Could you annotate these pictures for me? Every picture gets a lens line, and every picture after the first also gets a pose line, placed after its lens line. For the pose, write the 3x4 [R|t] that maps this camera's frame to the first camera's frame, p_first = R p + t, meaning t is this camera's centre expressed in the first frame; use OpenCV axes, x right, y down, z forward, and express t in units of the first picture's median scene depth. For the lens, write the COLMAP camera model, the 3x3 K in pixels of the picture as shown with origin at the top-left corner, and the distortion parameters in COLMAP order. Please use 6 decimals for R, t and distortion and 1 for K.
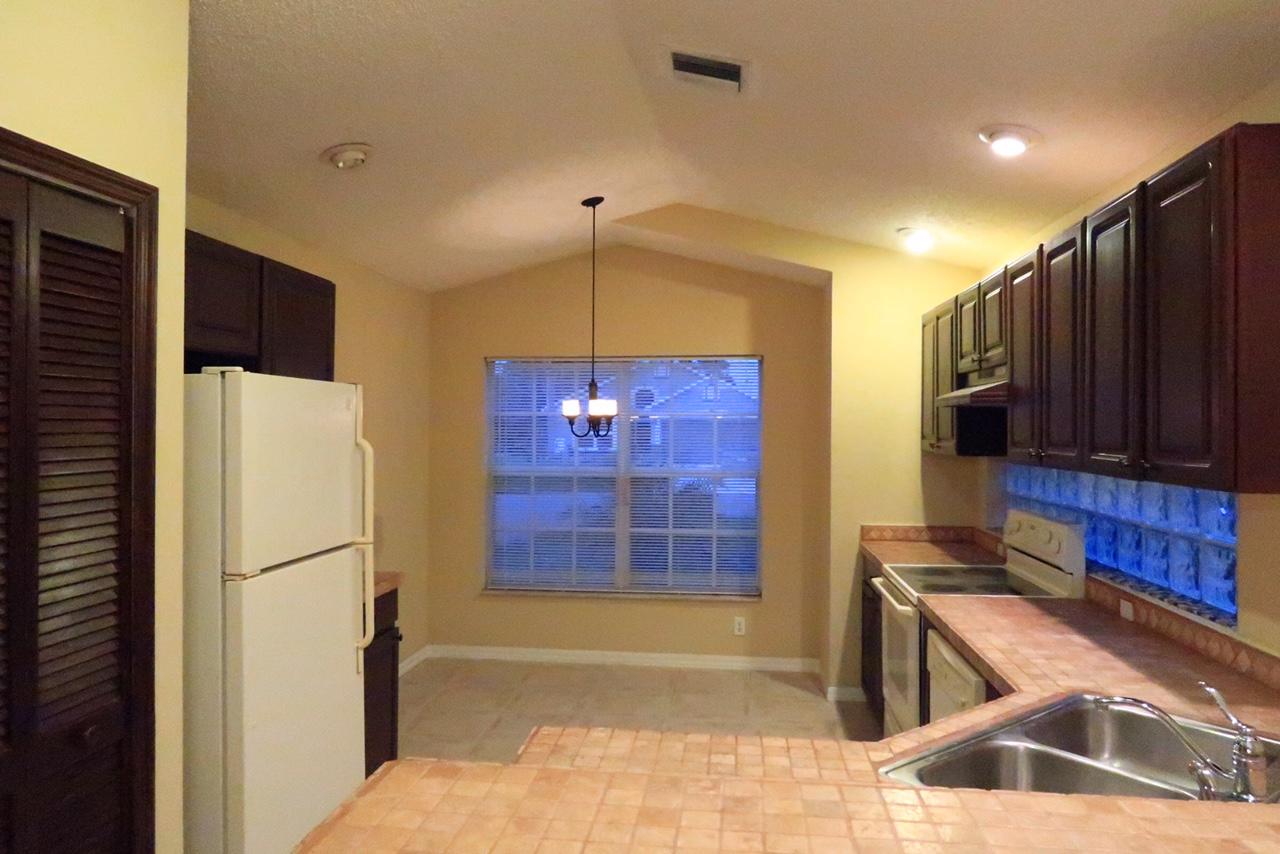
lens RADIAL K [[866.2, 0, 640.6], [0, 866.2, 424.4], [0, 0, 1]] dist [0.000758, 0.000116]
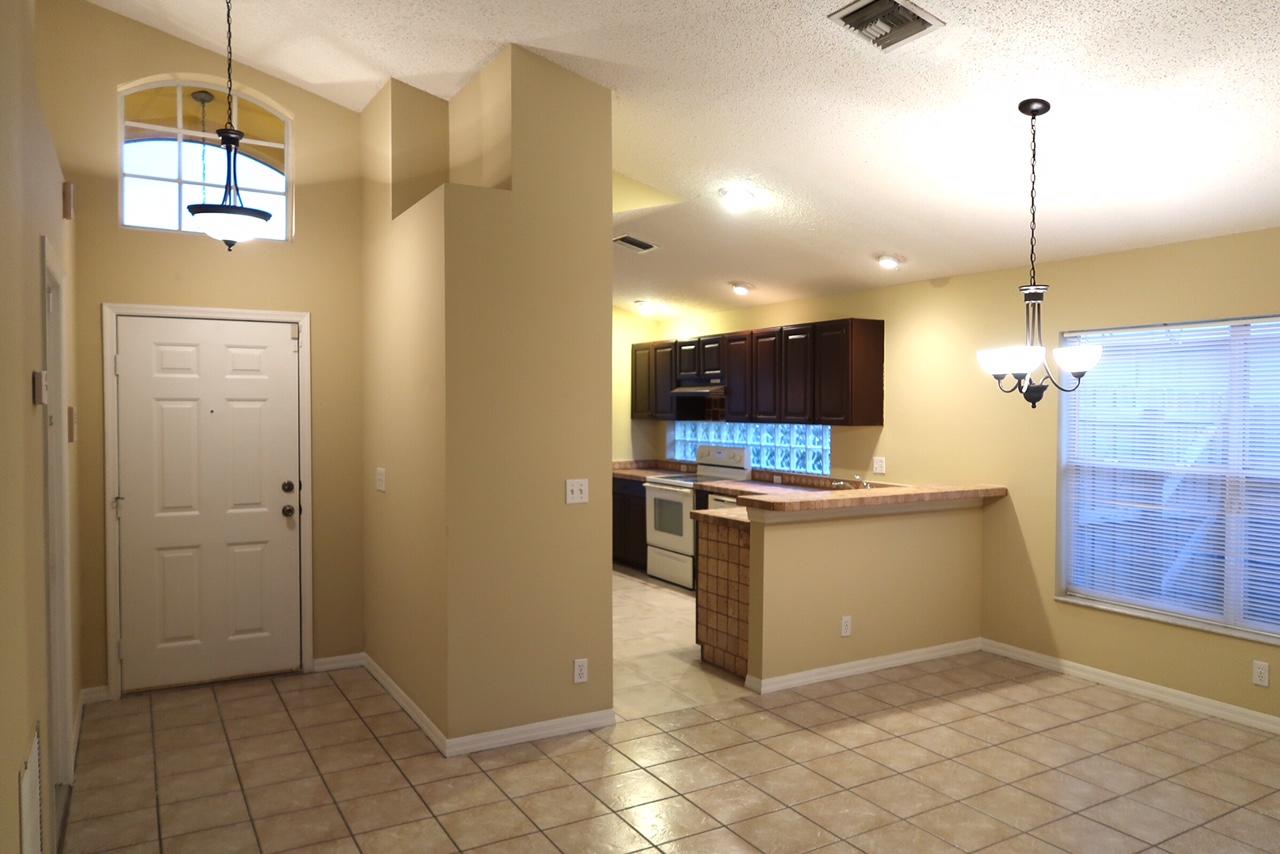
lens RADIAL K [[866.2, 0, 641.3], [0, 866.2, 425.5], [0, 0, 1]] dist [0.000758, 0.000116]
pose [[0.806271, -0.015119, 0.591353, -0.956757], [0.004149, 0.999793, 0.019905, 0.008929], [-0.591532, -0.013595, 0.806167, -0.624147]]
